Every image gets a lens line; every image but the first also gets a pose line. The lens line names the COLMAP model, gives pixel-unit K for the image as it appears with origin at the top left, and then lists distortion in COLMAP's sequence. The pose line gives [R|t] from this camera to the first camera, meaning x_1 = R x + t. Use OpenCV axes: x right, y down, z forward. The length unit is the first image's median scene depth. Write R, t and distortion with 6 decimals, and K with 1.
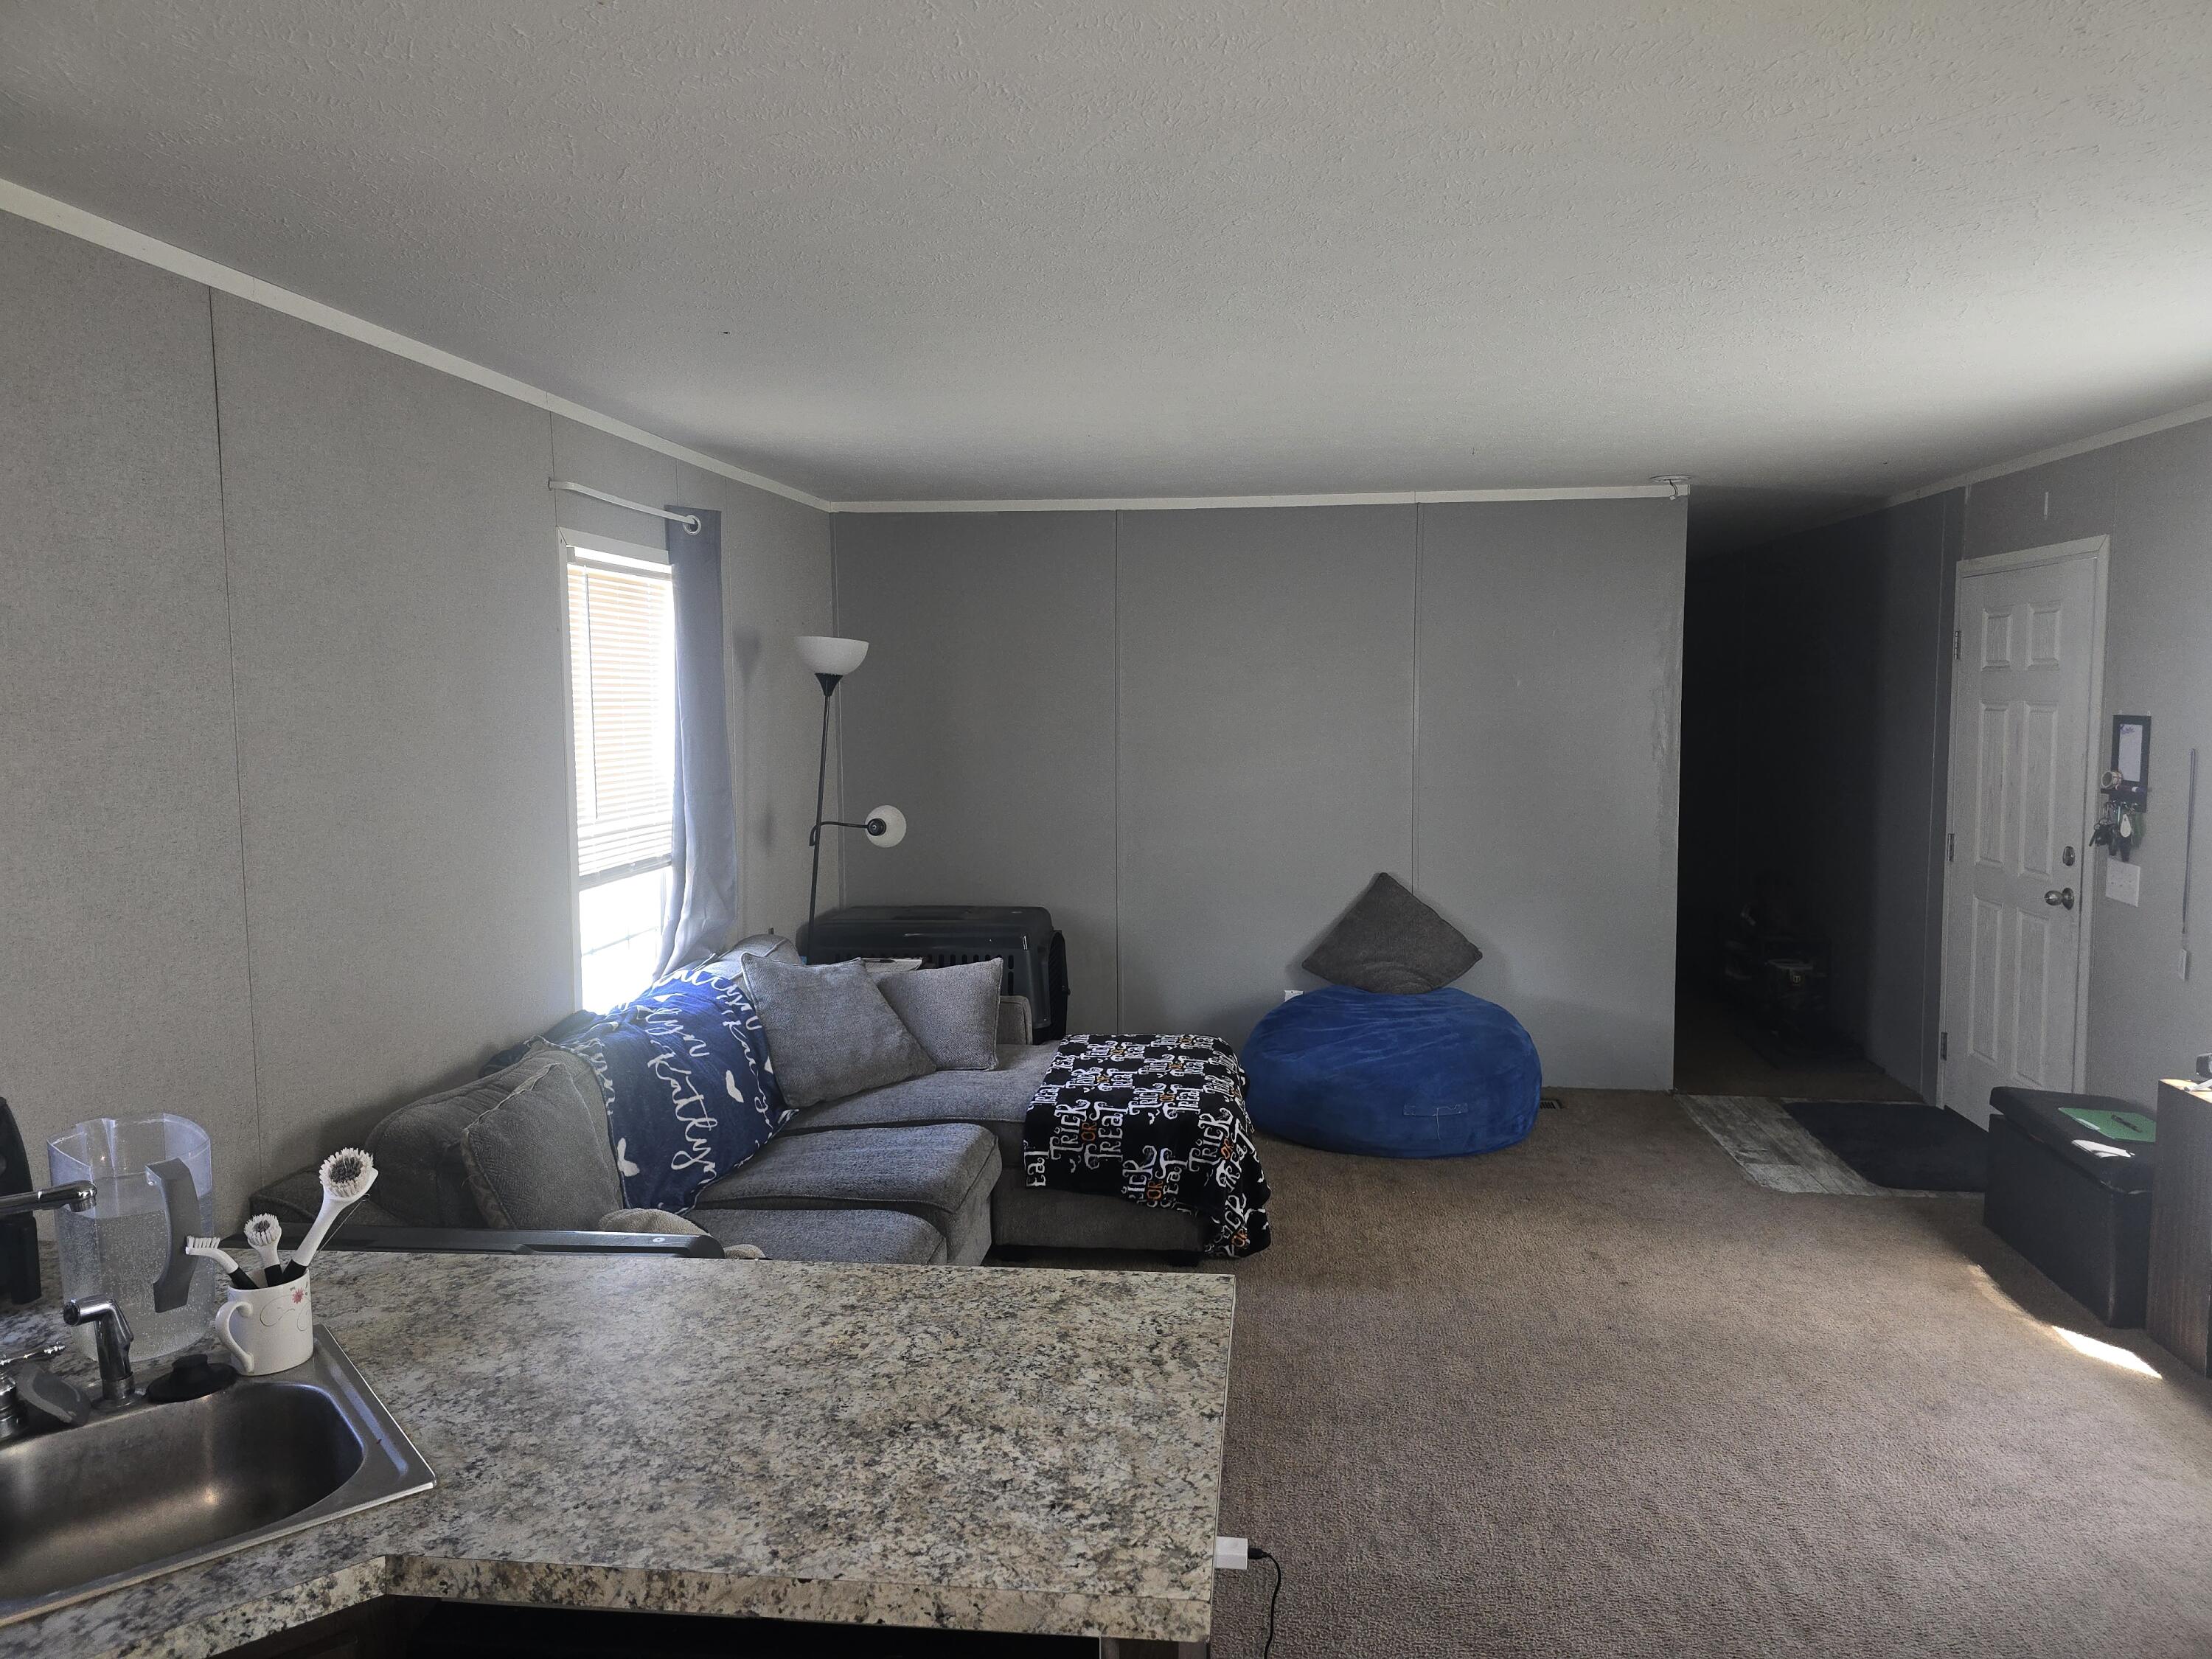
lens RADIAL K [[1475.5, 0, 1093.0], [0, 1475.5, 801.6], [0, 0, 1]] dist [0.079417, -0.086793]
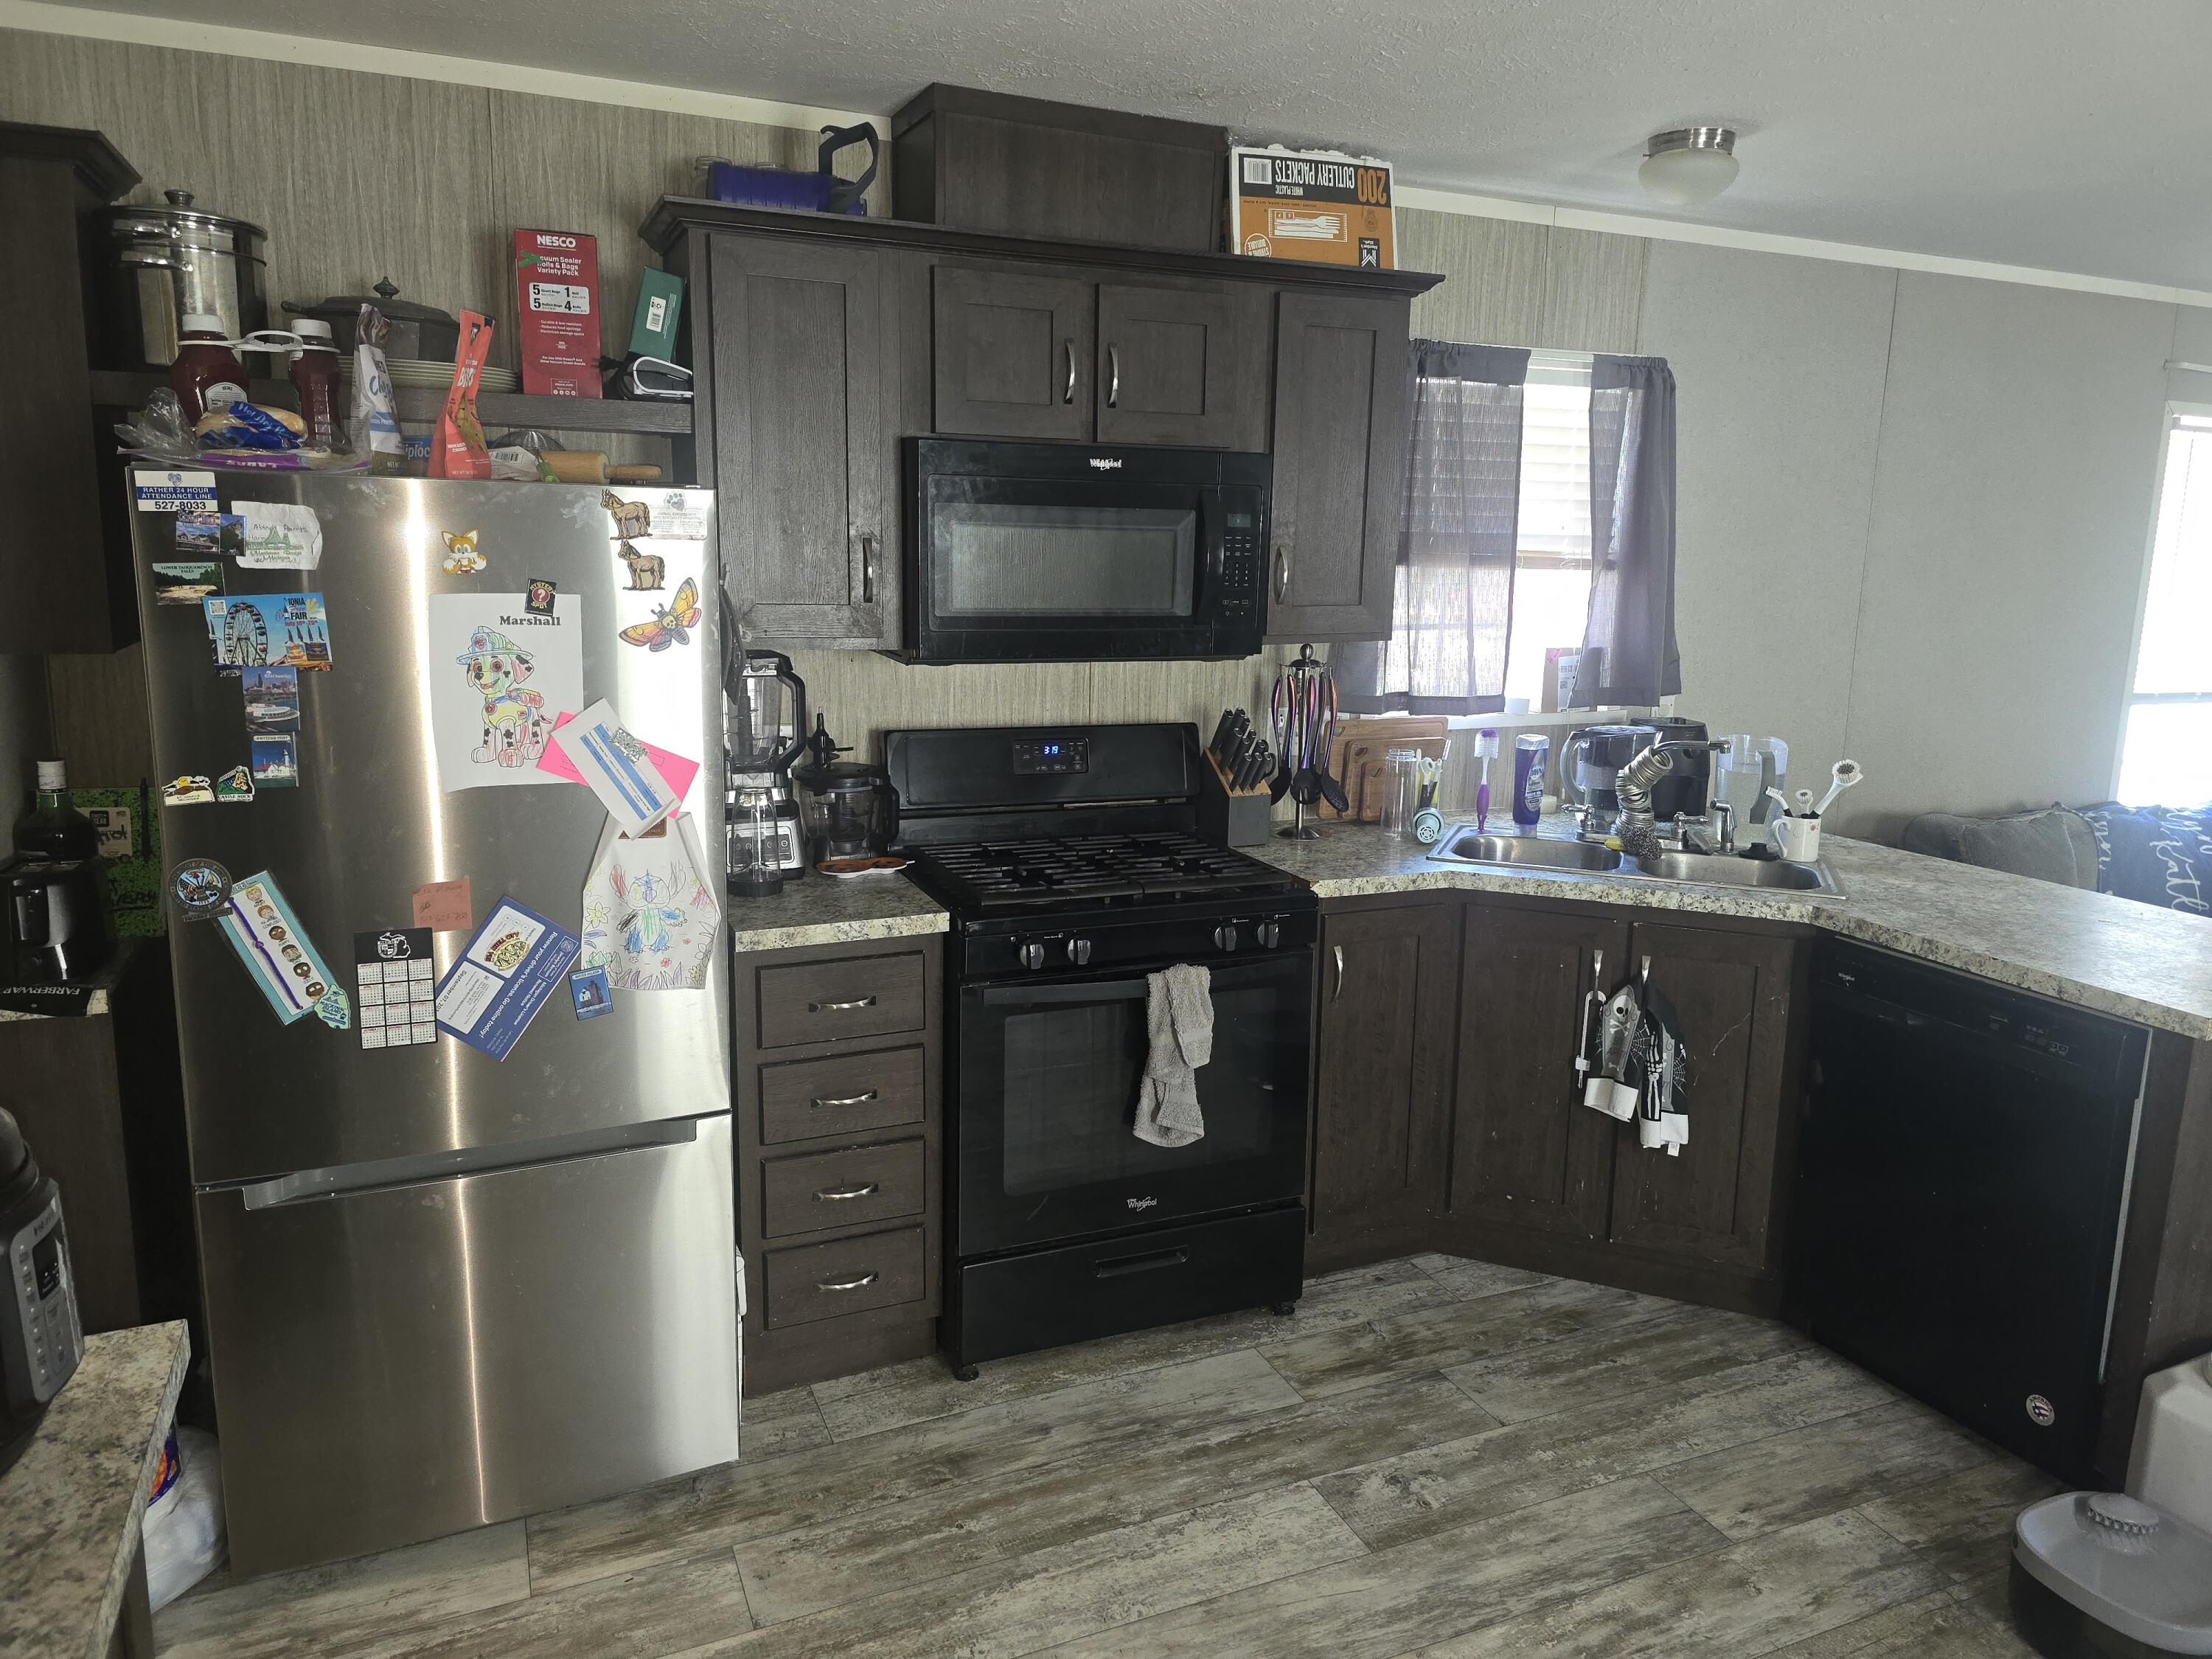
lens RADIAL K [[1482.8, 0, 1106.2], [0, 1482.8, 818.3], [0, 0, 1]] dist [0.002490, -0.002820]
pose [[0.499418, 0.178704, -0.847730, 0.662511], [-0.092956, 0.983899, 0.152647, 0.104285], [0.861360, 0.002567, 0.507989, -0.799763]]
